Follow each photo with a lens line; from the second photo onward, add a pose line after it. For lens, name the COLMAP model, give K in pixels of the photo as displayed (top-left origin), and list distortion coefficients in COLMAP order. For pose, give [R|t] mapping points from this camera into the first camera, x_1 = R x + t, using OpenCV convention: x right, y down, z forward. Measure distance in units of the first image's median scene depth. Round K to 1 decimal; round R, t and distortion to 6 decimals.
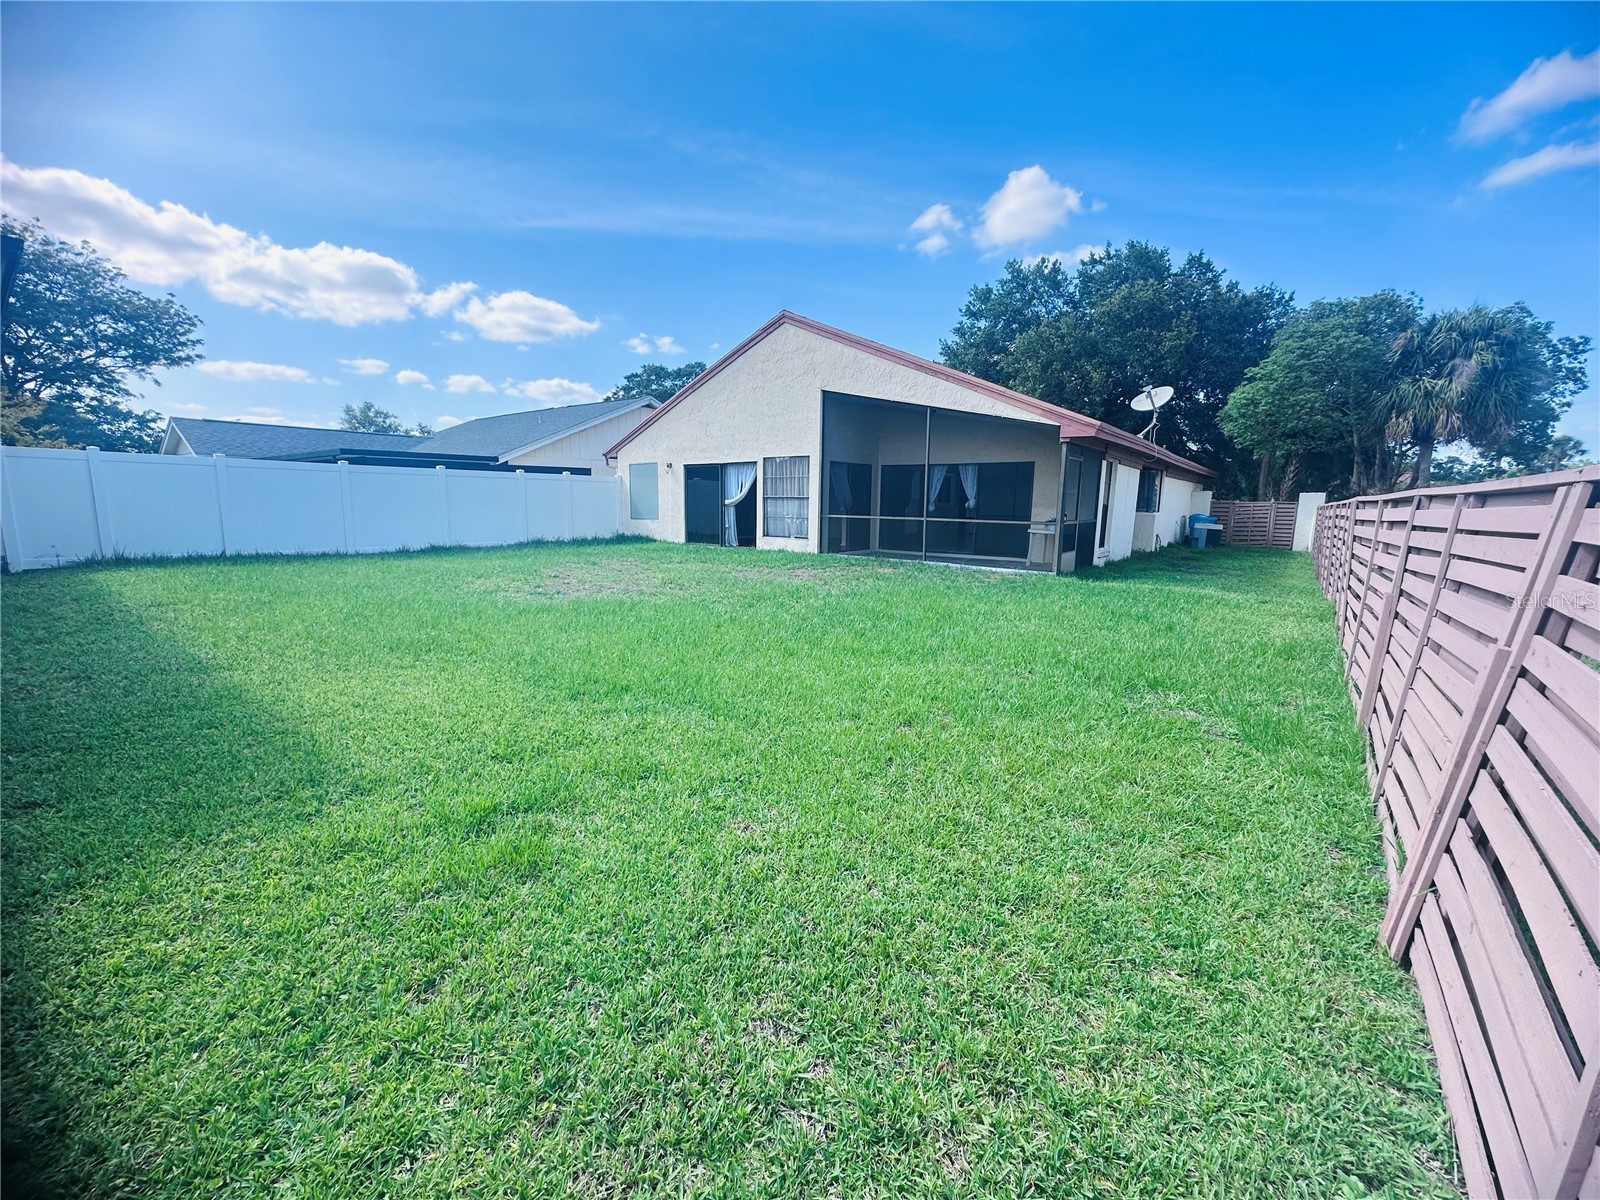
lens RADIAL K [[637.8, 0, 797.9], [0, 637.8, 607.6], [0, 0, 1]] dist [-0.001791, 0.000029]
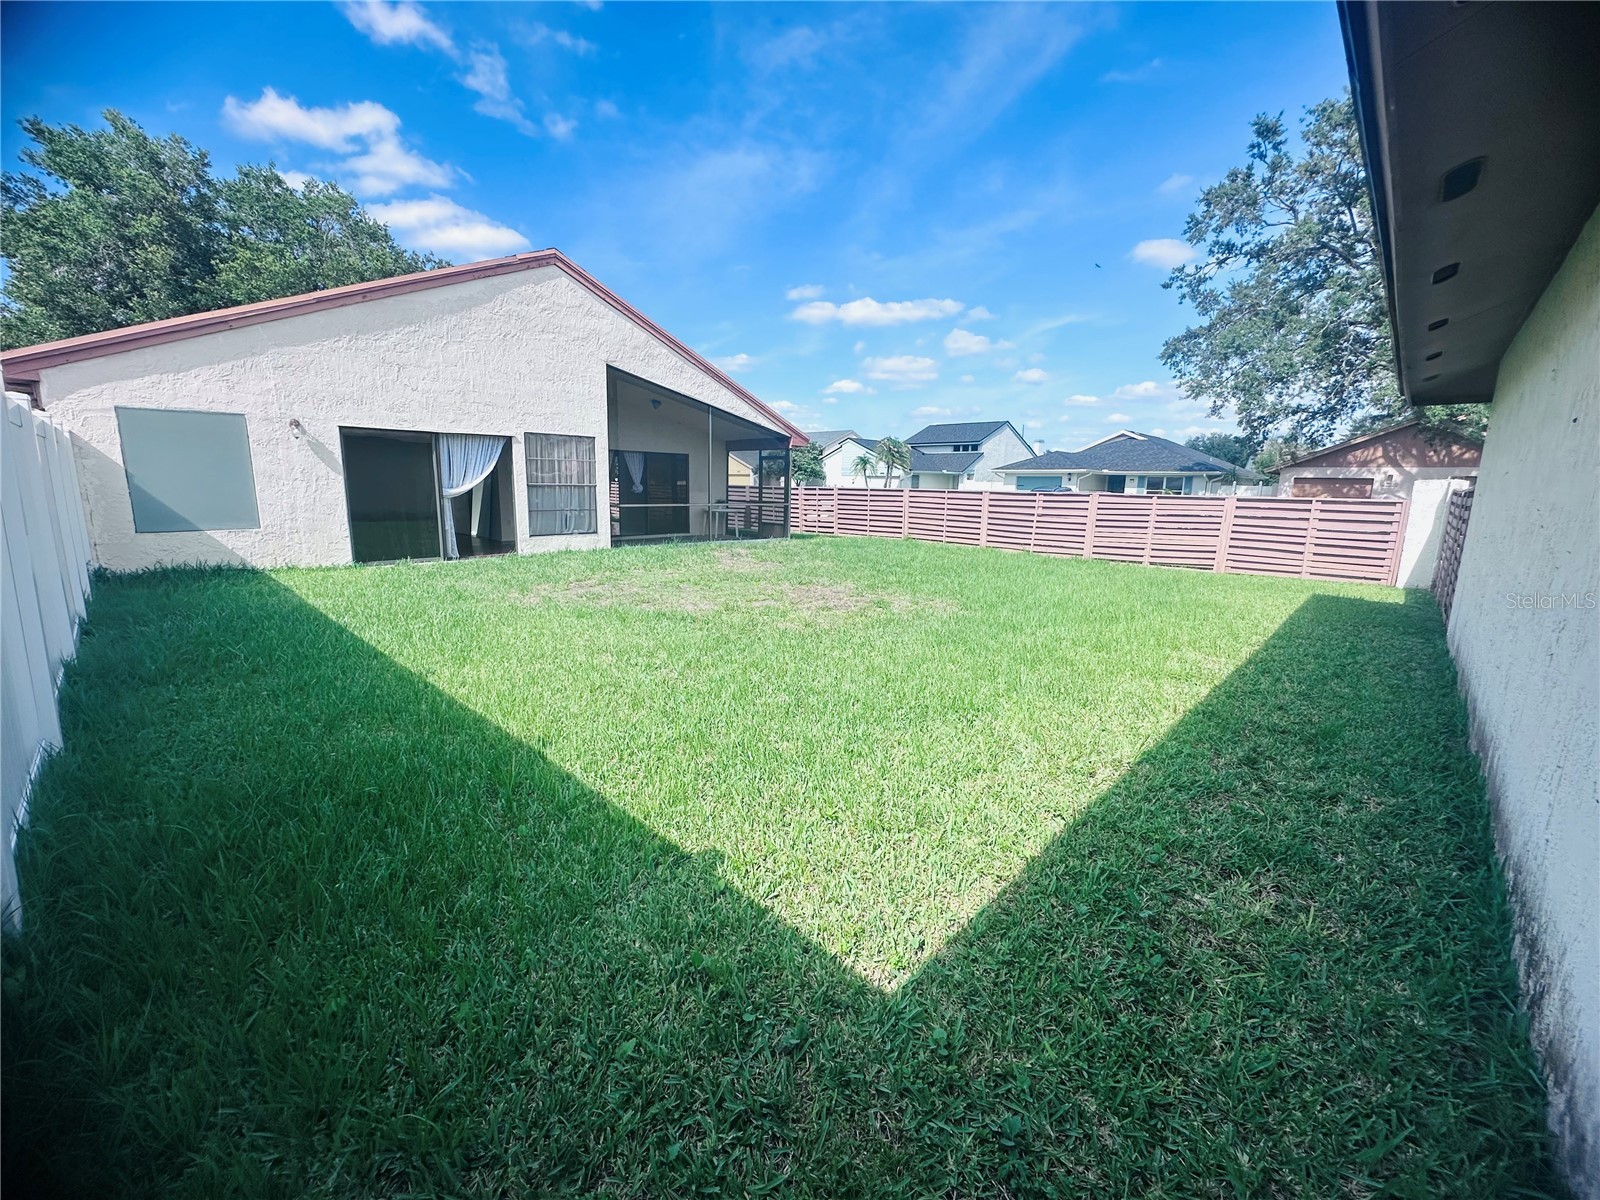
lens RADIAL K [[637.8, 0, 796.7], [0, 637.8, 594.1], [0, 0, 1]] dist [-0.001791, 0.000029]
pose [[0.093018, -0.182118, 0.978867, -0.782900], [0.152403, 0.974149, 0.166757, -0.125331], [-0.983931, 0.133670, 0.118369, 0.618162]]
